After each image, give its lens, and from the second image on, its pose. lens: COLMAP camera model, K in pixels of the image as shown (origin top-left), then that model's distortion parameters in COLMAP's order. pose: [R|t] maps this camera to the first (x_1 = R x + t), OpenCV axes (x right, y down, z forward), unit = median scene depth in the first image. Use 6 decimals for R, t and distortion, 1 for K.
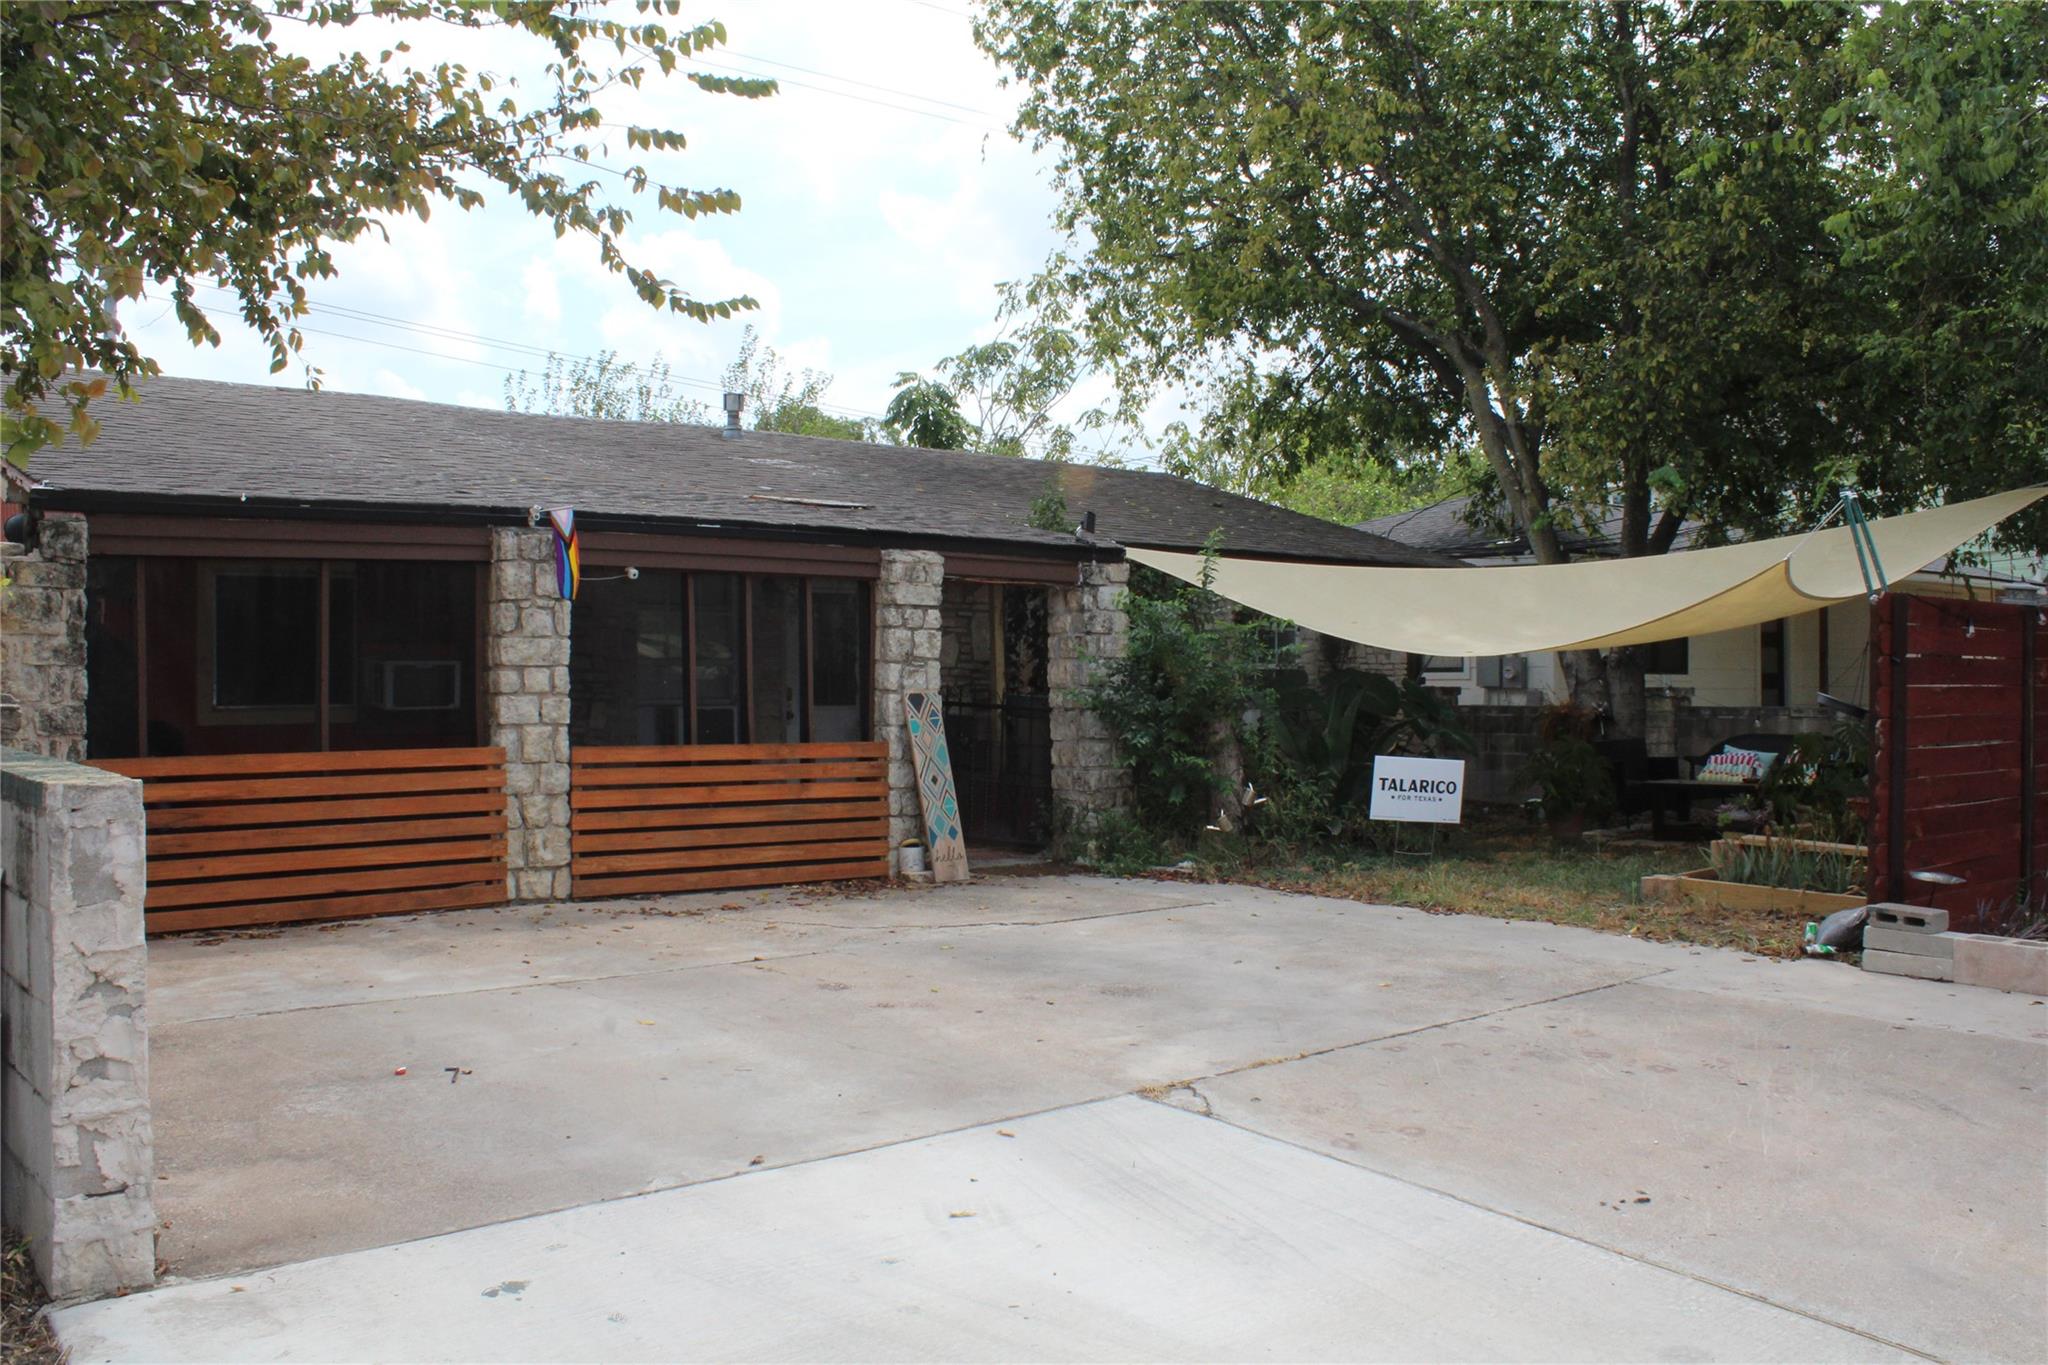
lens RADIAL K [[1710.8, 0, 1034.5], [0, 1710.8, 685.0], [0, 0, 1]] dist [-0.169601, 0.150094]
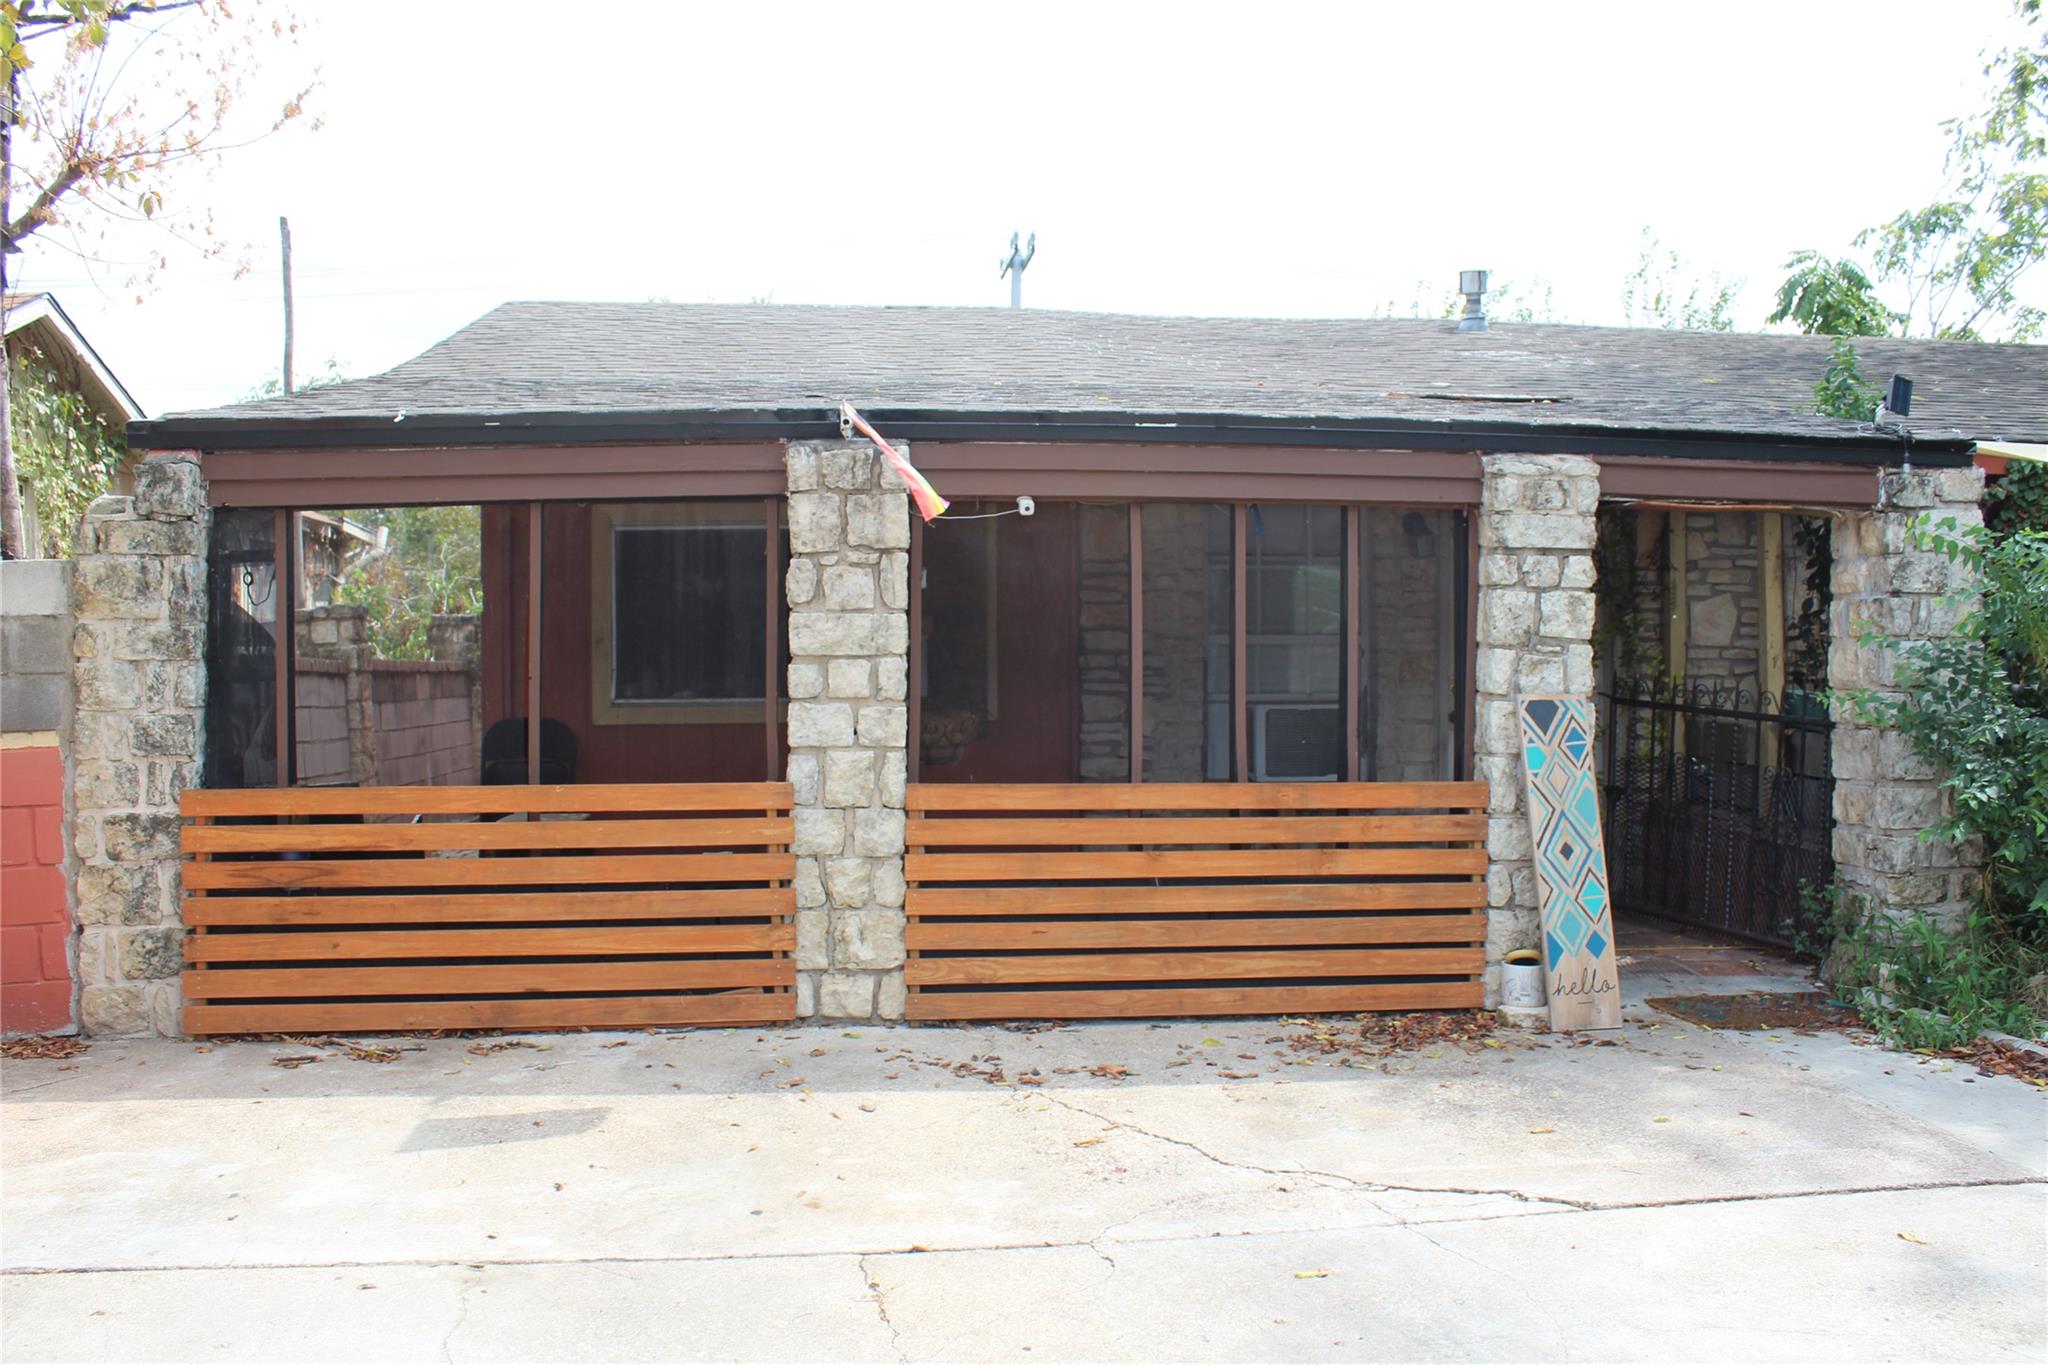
lens RADIAL K [[1710.8, 0, 1034.5], [0, 1710.8, 685.0], [0, 0, 1]] dist [-0.169601, 0.150094]
pose [[0.838311, 0.015665, -0.544968, 0.101073], [-0.001939, 0.999666, 0.025754, -0.015052], [0.545189, -0.020533, 0.838061, 0.432490]]
